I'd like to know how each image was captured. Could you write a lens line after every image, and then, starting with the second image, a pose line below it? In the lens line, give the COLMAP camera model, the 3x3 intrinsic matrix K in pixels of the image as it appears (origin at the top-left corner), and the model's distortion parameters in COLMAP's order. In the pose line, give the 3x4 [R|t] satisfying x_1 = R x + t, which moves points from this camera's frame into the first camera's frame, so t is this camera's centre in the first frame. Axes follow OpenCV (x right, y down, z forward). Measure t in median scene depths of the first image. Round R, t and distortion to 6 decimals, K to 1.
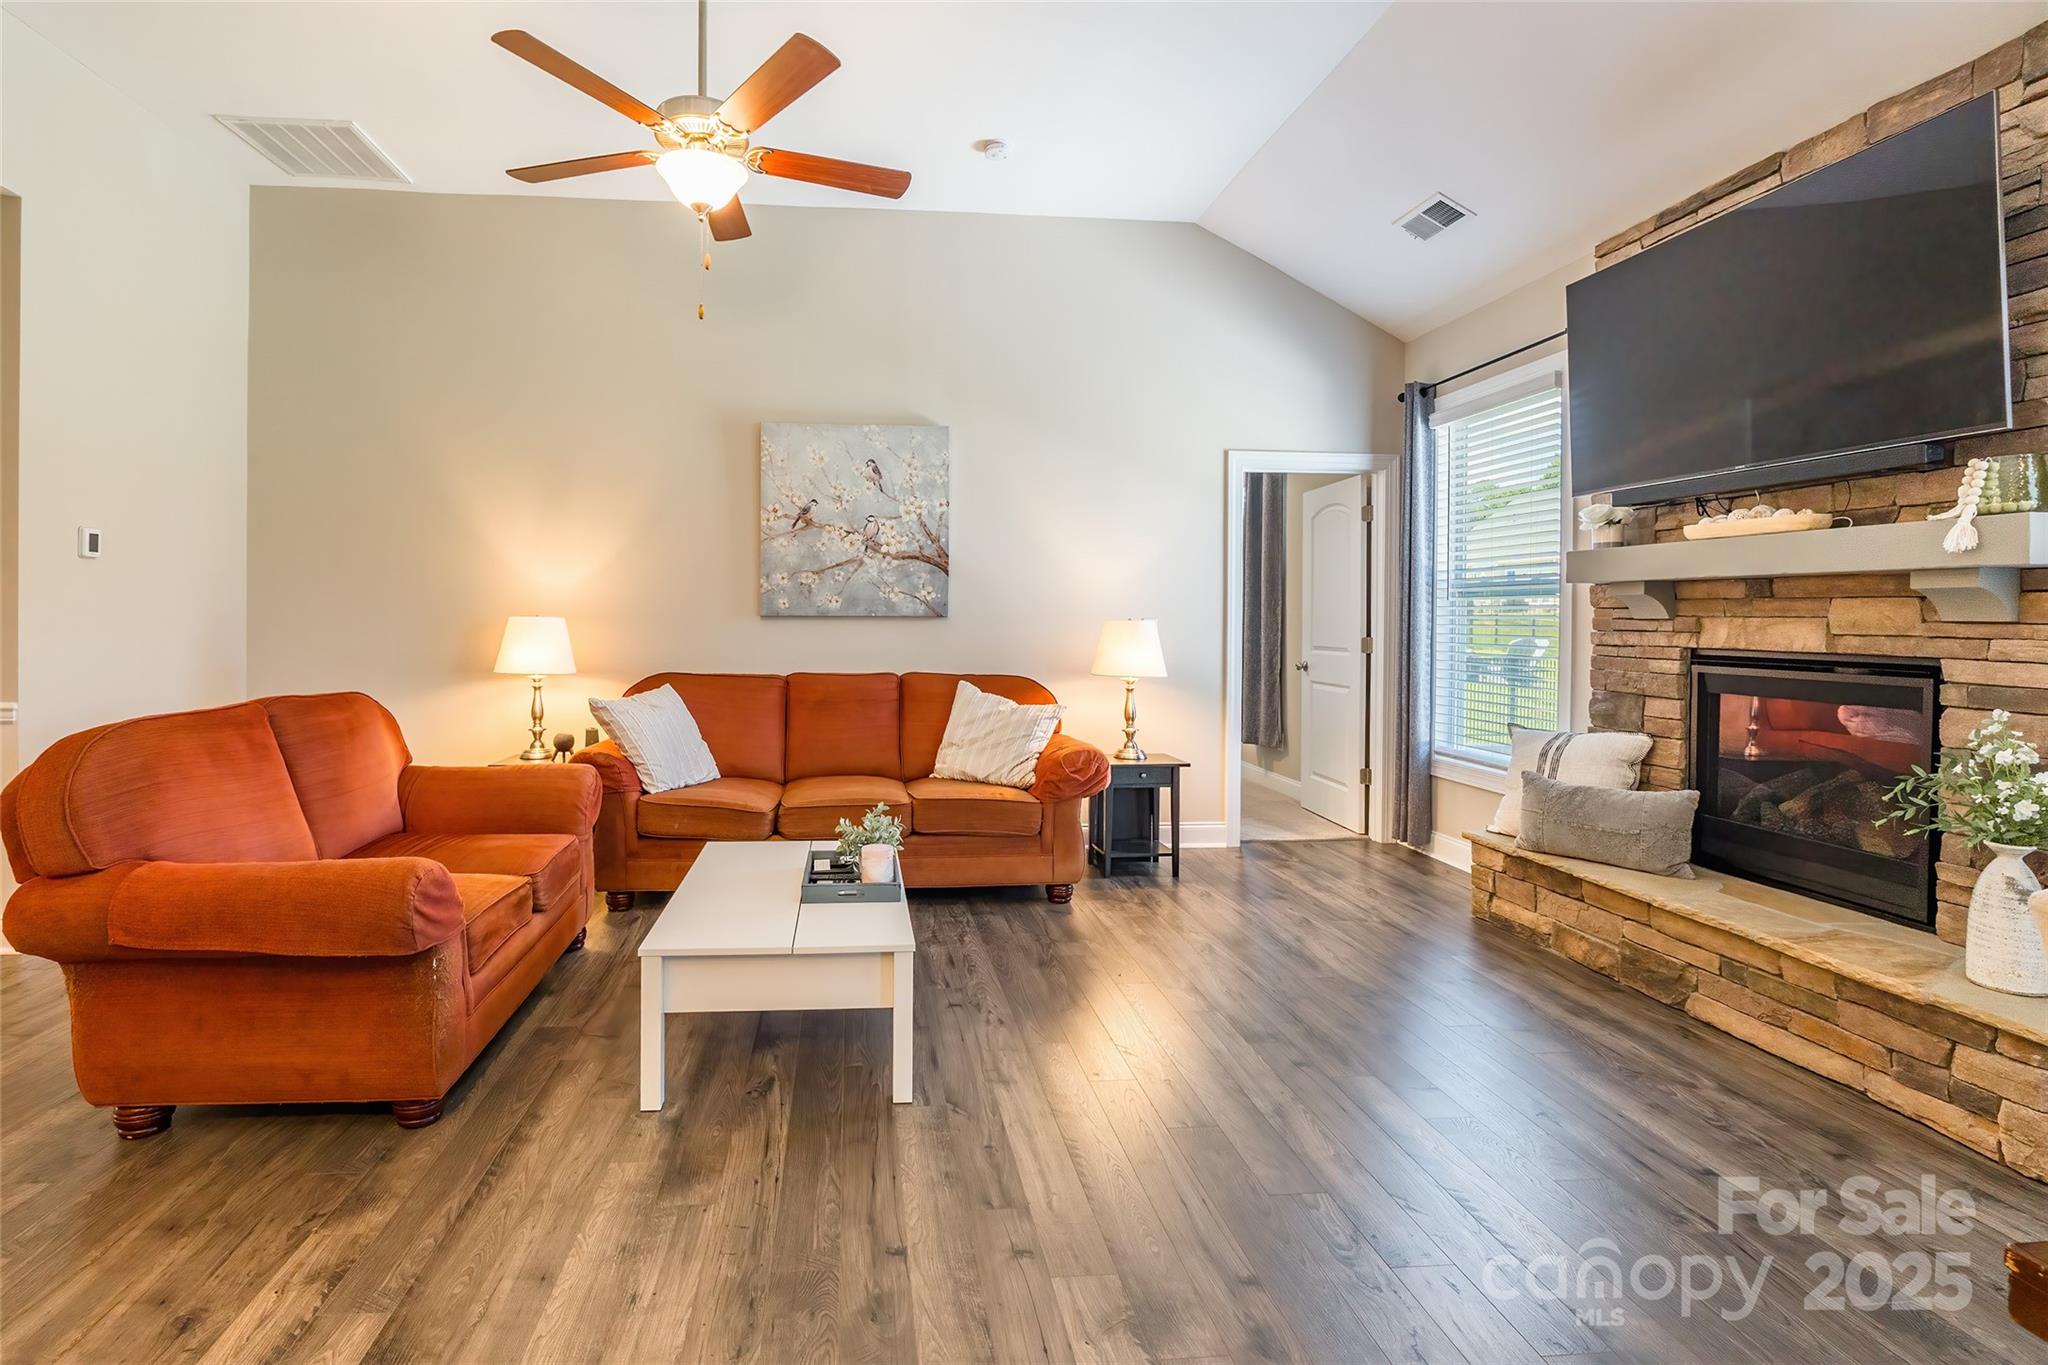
lens RADIAL K [[938.2, 0, 927.3], [0, 938.2, 650.4], [0, 0, 1]] dist [-0.005589, -0.001824]
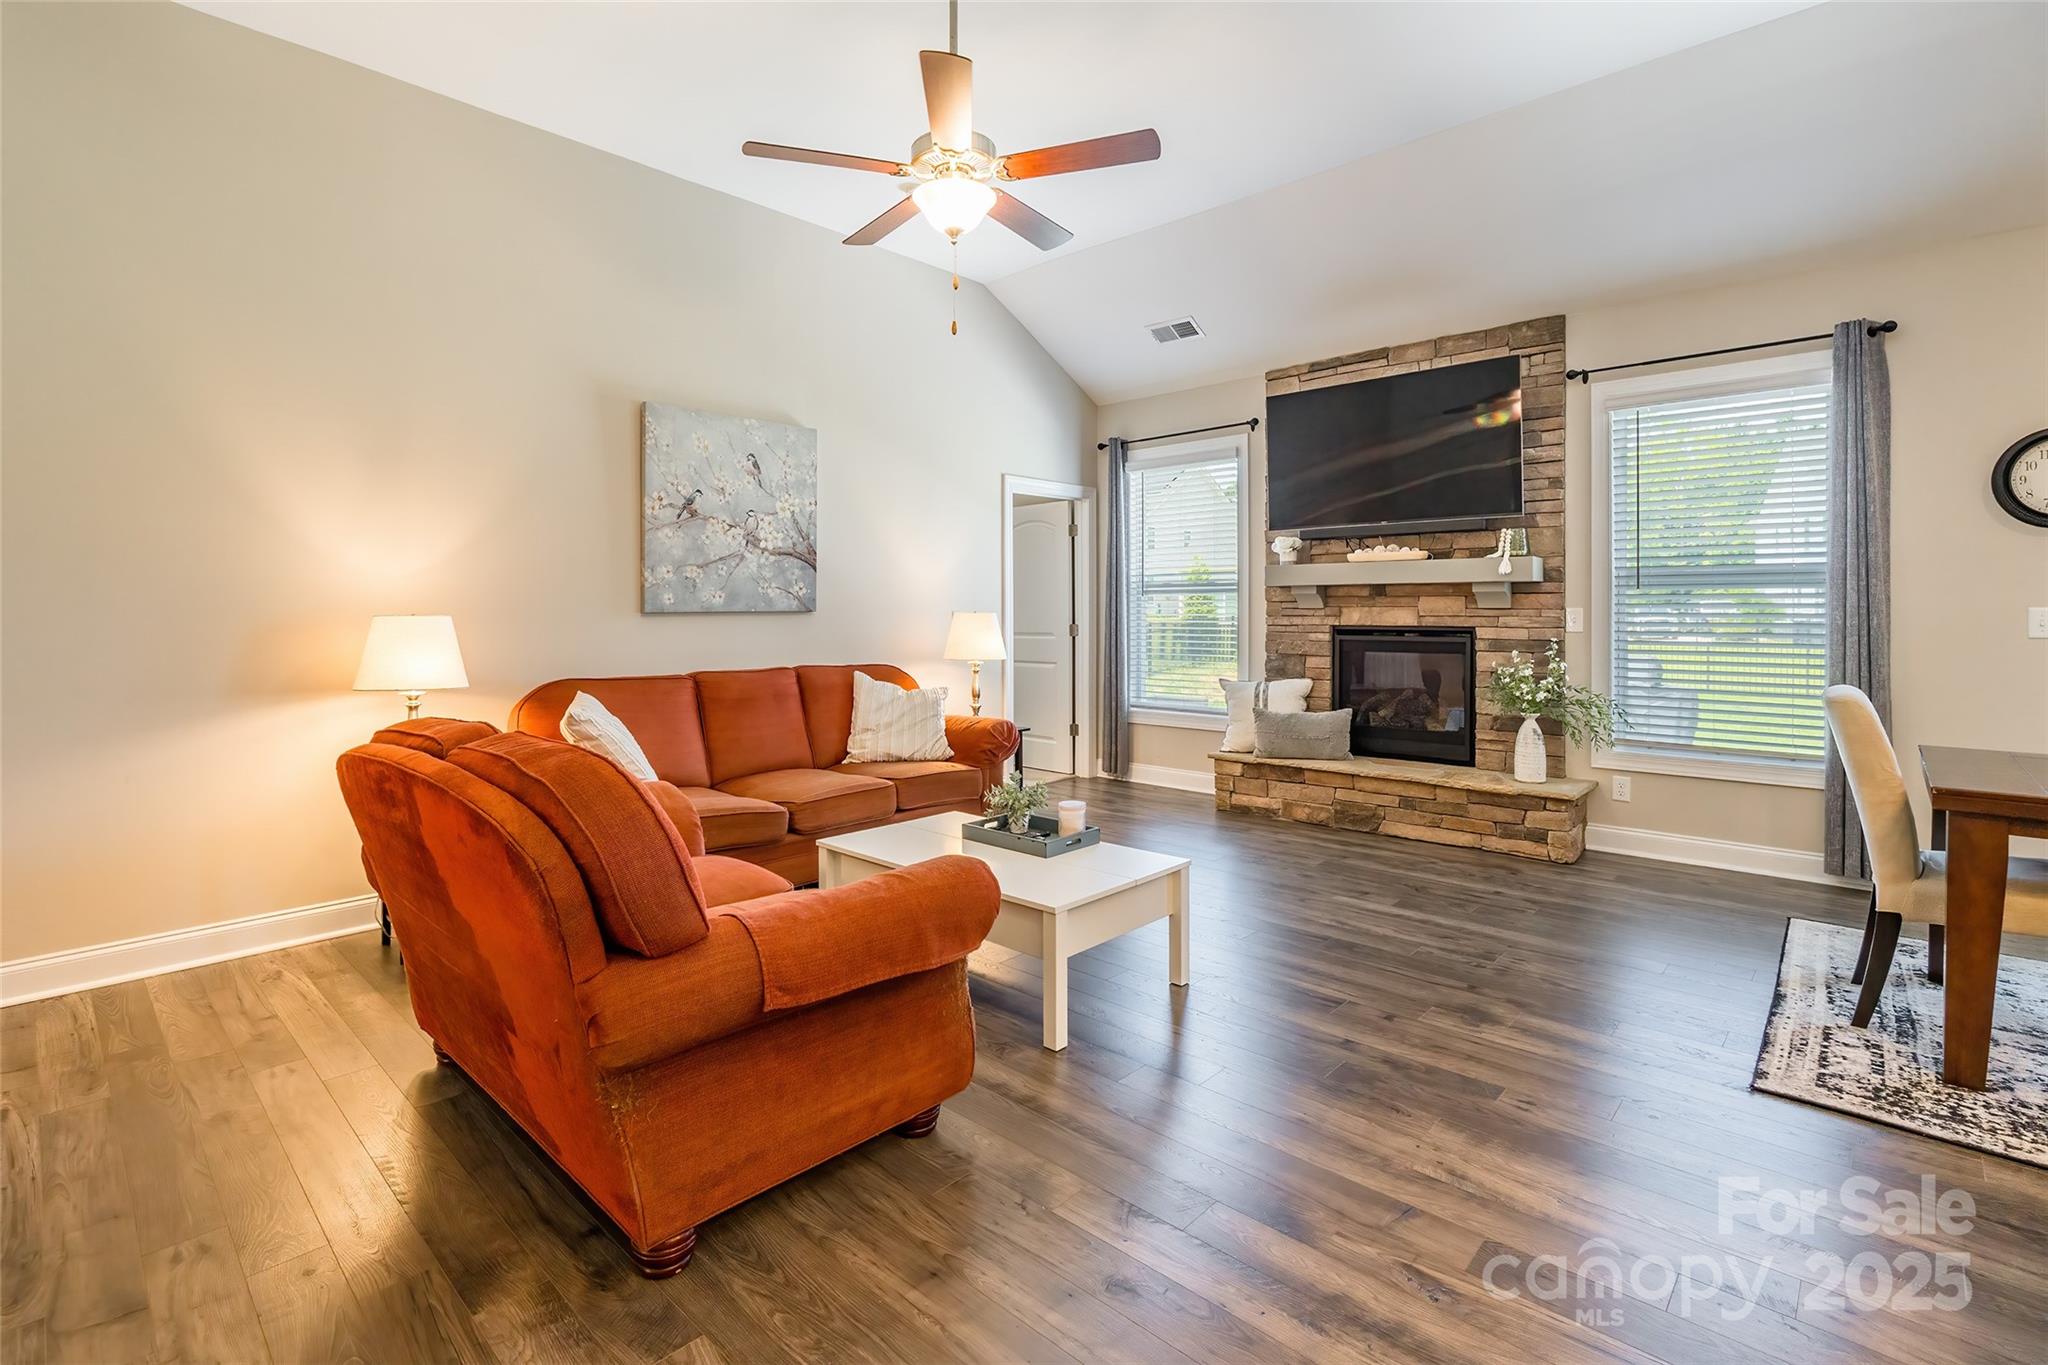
lens RADIAL K [[938.2, 0, 982.1], [0, 938.2, 638.4], [0, 0, 1]] dist [-0.005589, -0.001824]
pose [[0.752344, -0.028959, 0.658134, -0.608404], [0.032516, 0.999448, 0.006808, -0.008512], [-0.657968, 0.016278, 0.752870, 0.112162]]
